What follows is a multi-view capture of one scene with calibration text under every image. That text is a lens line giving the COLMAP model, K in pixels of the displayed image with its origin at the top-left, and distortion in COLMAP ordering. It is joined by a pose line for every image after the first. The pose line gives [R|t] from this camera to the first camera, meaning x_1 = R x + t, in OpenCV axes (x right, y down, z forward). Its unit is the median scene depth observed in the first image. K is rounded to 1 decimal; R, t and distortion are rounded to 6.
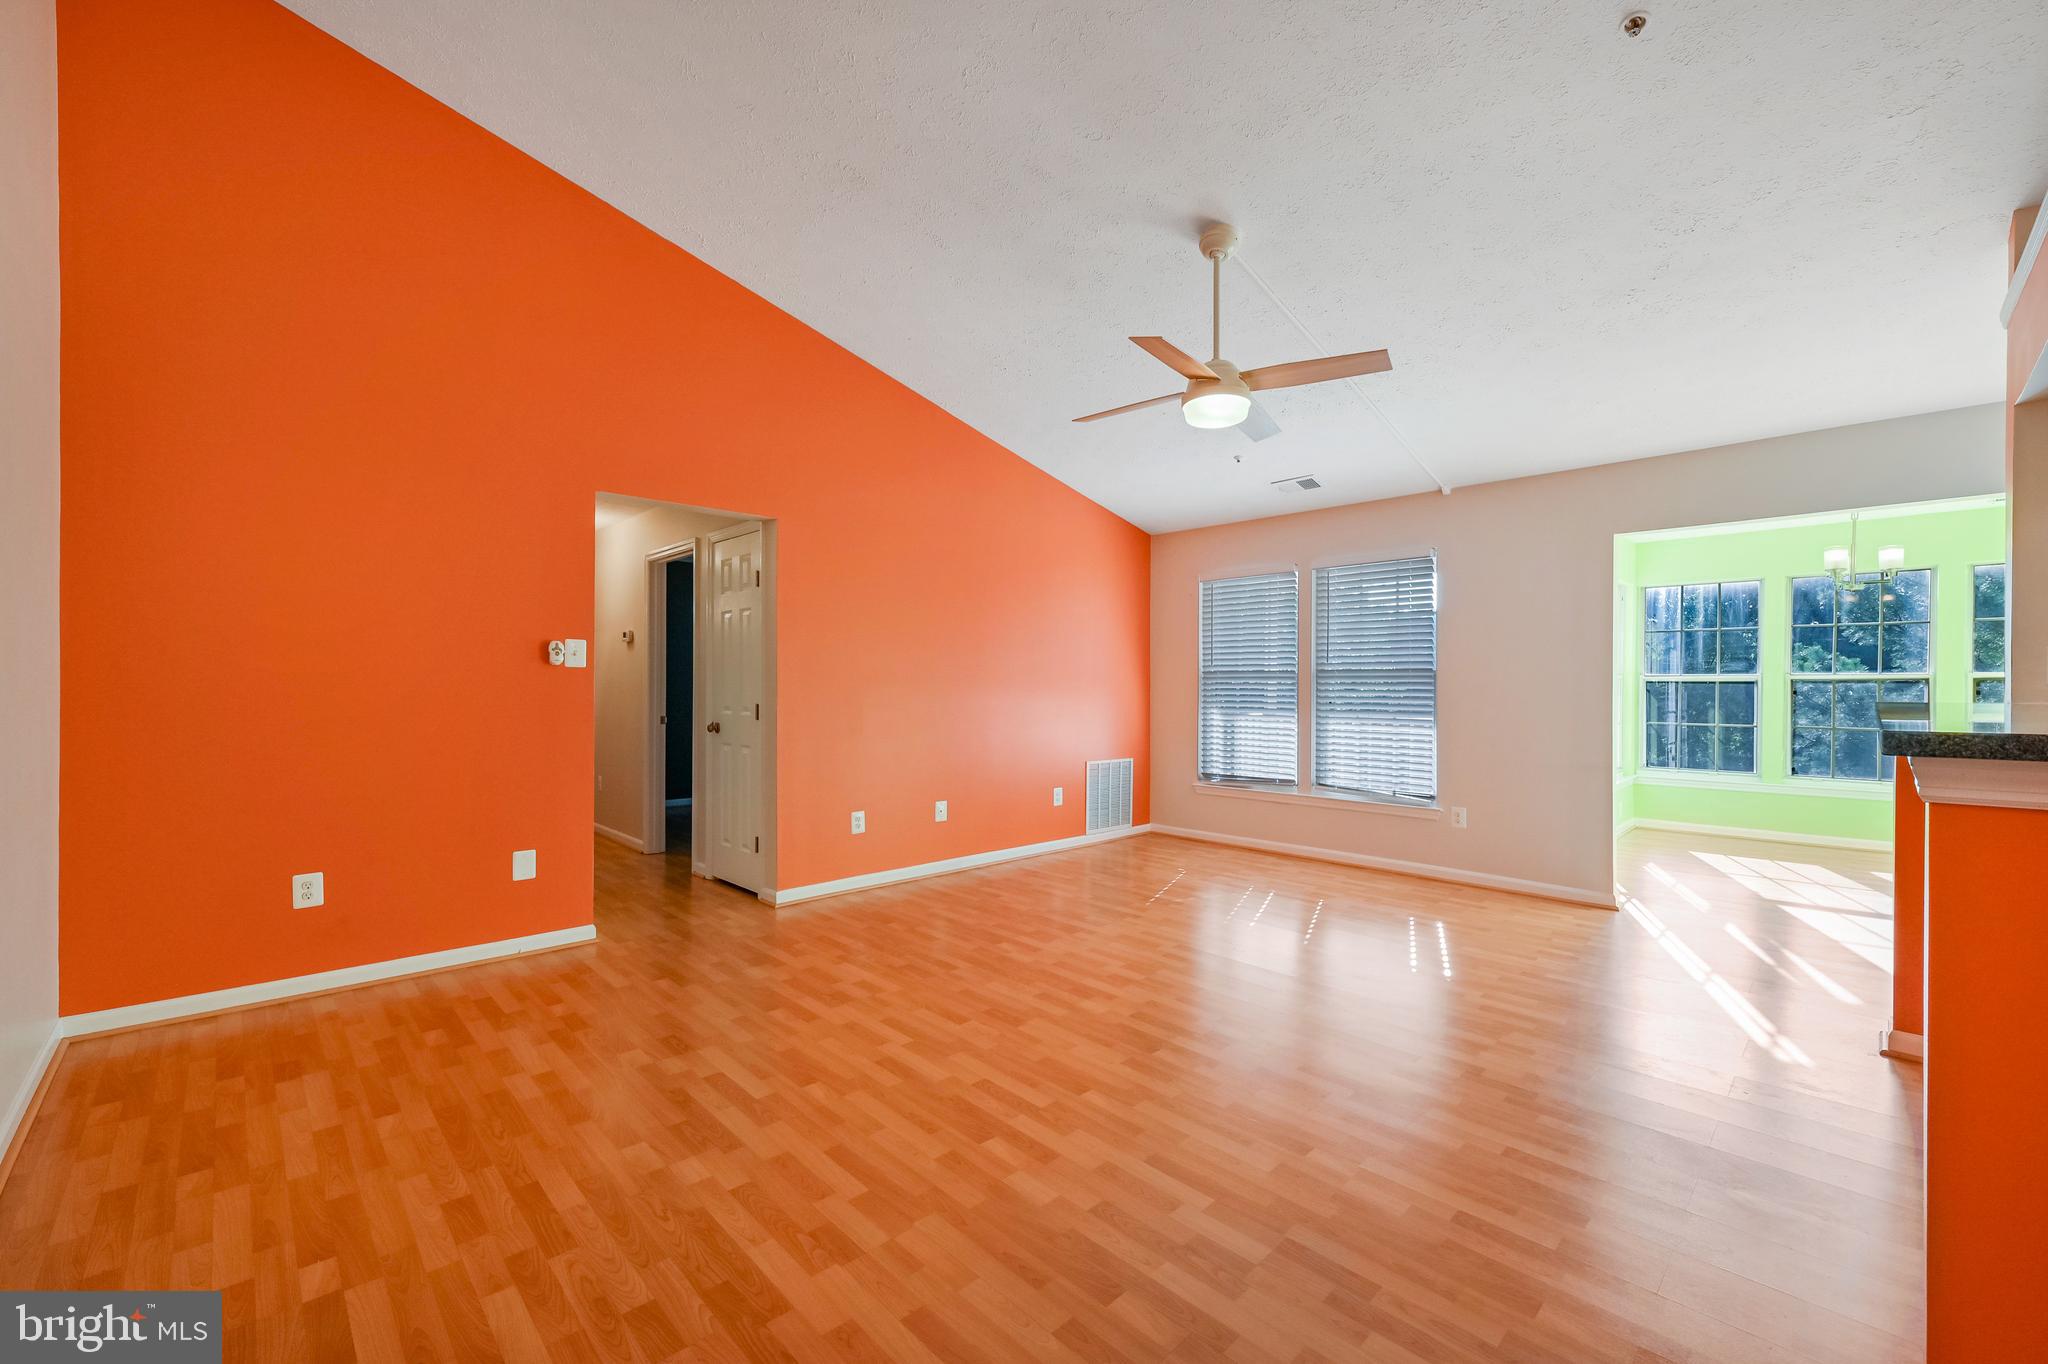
lens RADIAL K [[814.3, 0, 1024.3], [0, 814.3, 747.3], [0, 0, 1]] dist [-0.033910, -0.000030]
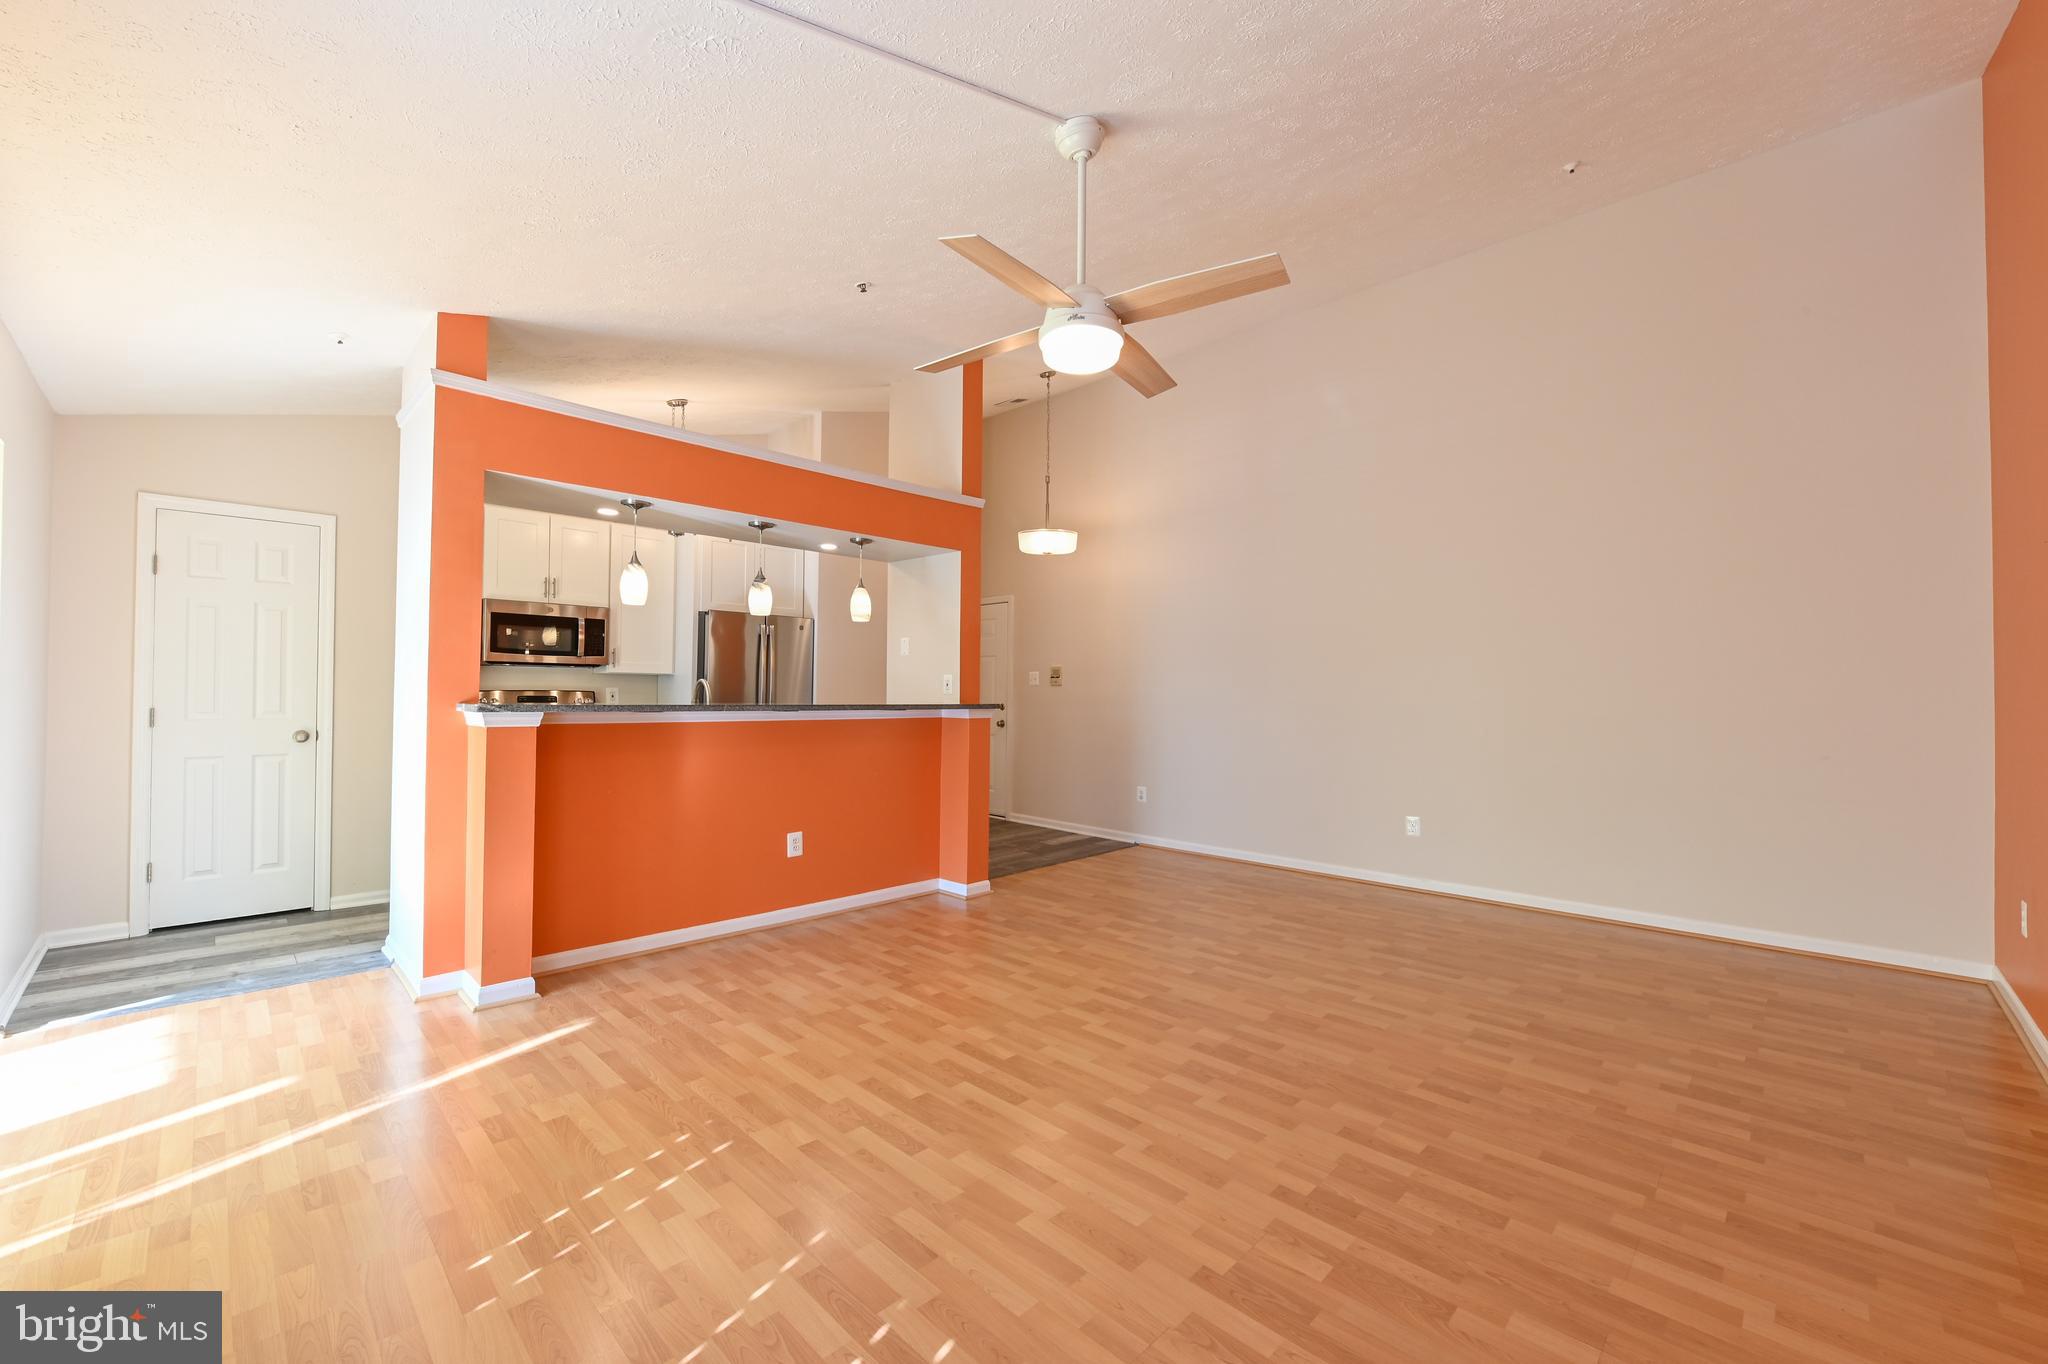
lens RADIAL K [[812.3, 0, 1021.4], [0, 812.3, 682.3], [0, 0, 1]] dist [-0.001652, -0.002736]
pose [[-0.999735, -0.012918, -0.019036, 0.252151], [-0.013981, 0.998287, 0.056814, -0.108759], [0.018269, 0.057065, -0.998203, 1.456975]]
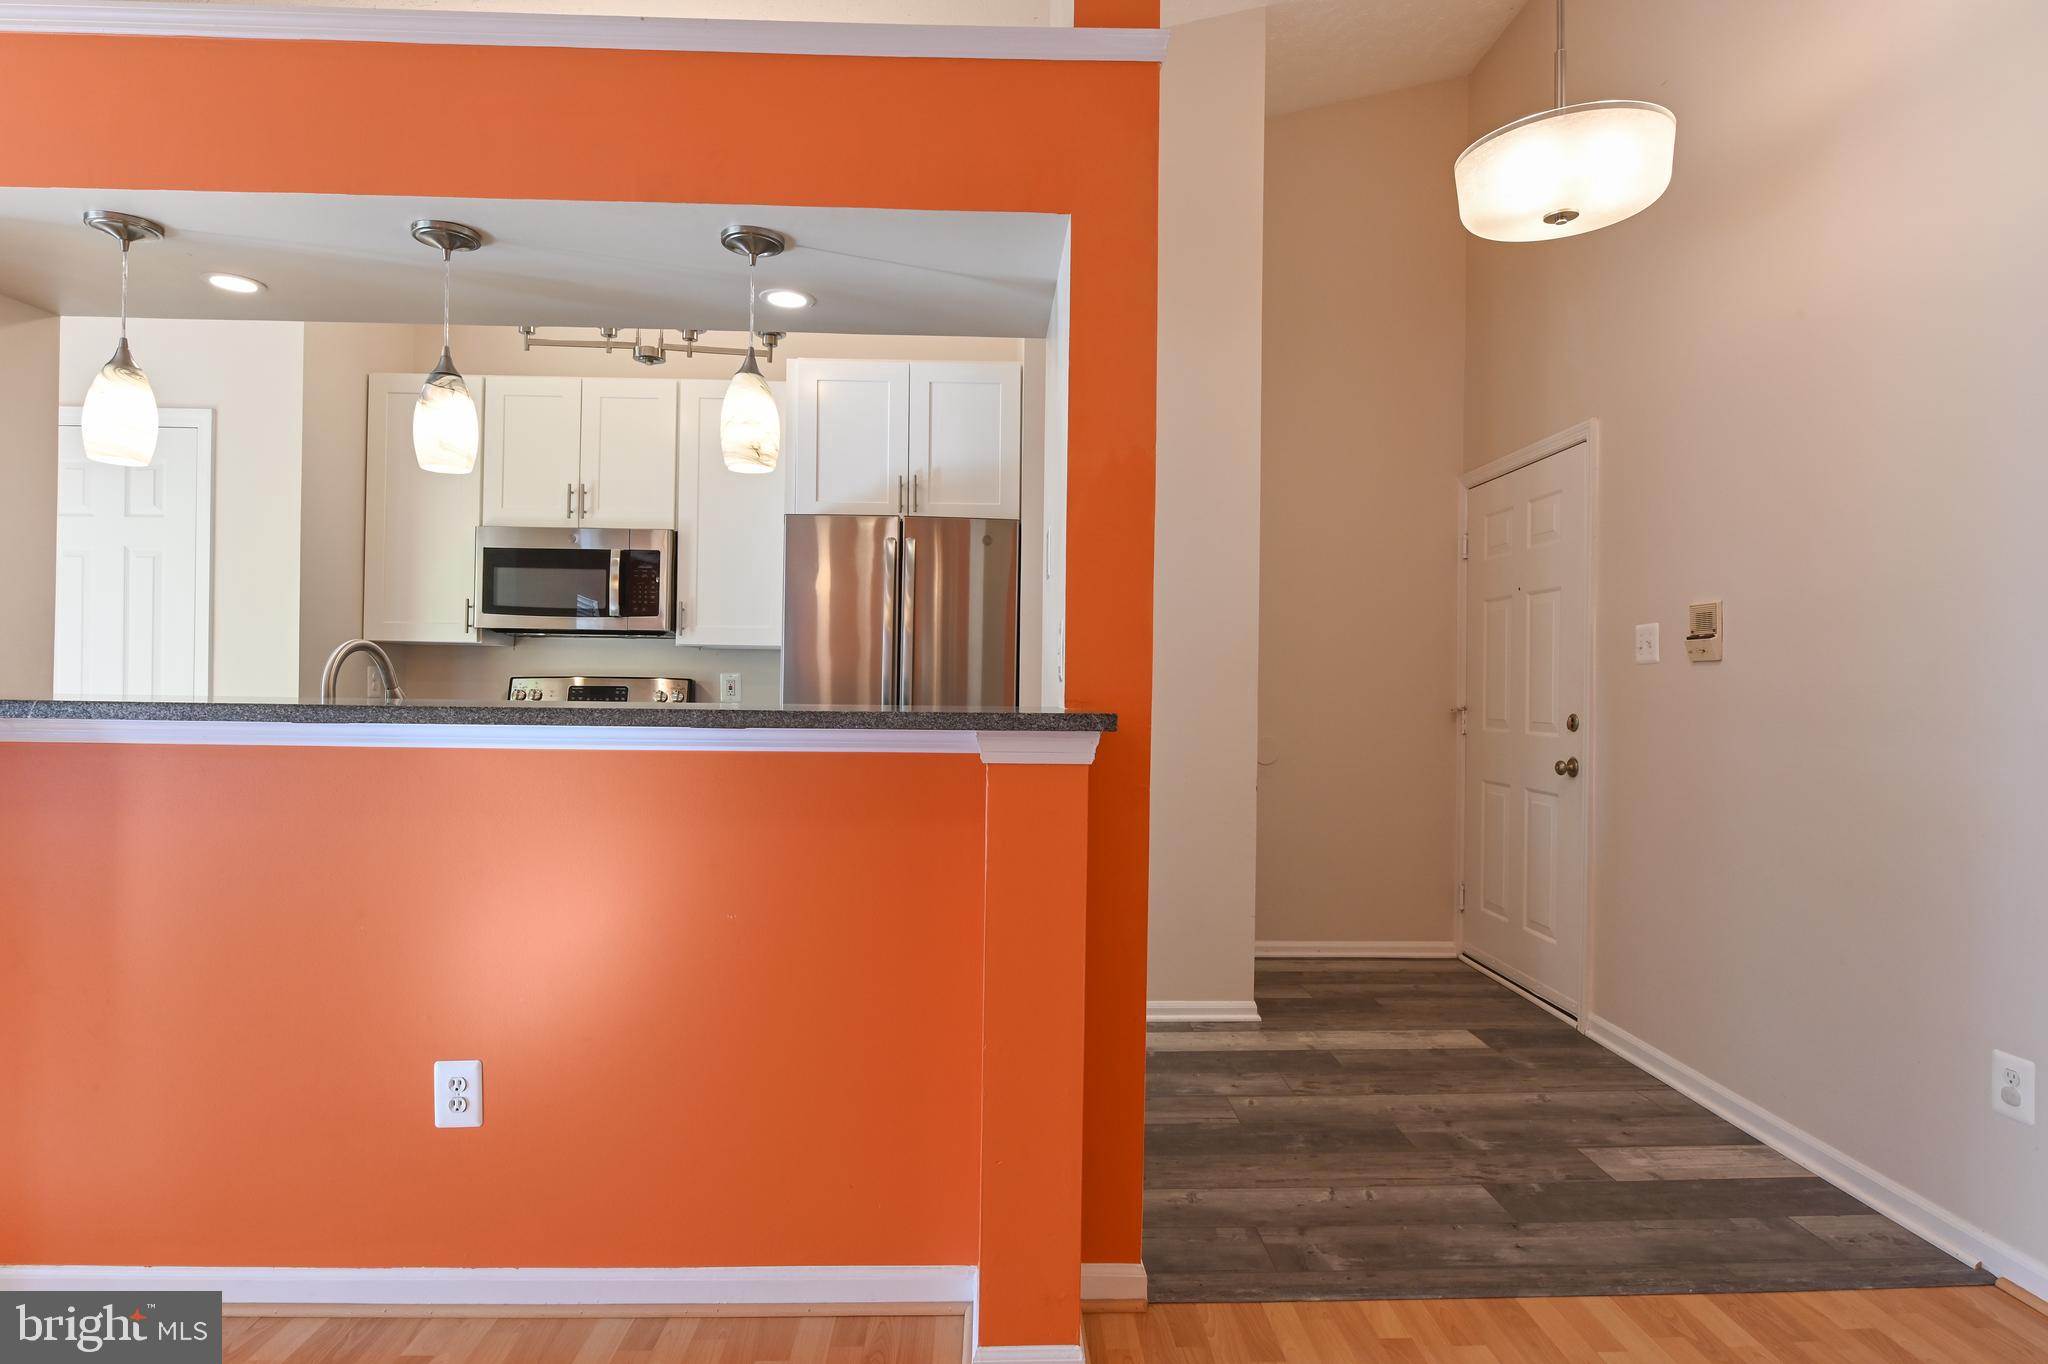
lens RADIAL K [[1057.9, 0, 1018.7], [0, 1057.9, 680.8], [0, 0, 1]] dist [-0.009773, -0.000482]
pose [[-0.739813, -0.010213, 0.672735, -0.003264], [0.031861, 0.998231, 0.050192, -0.041136], [-0.672058, 0.058566, -0.738179, 0.563711]]
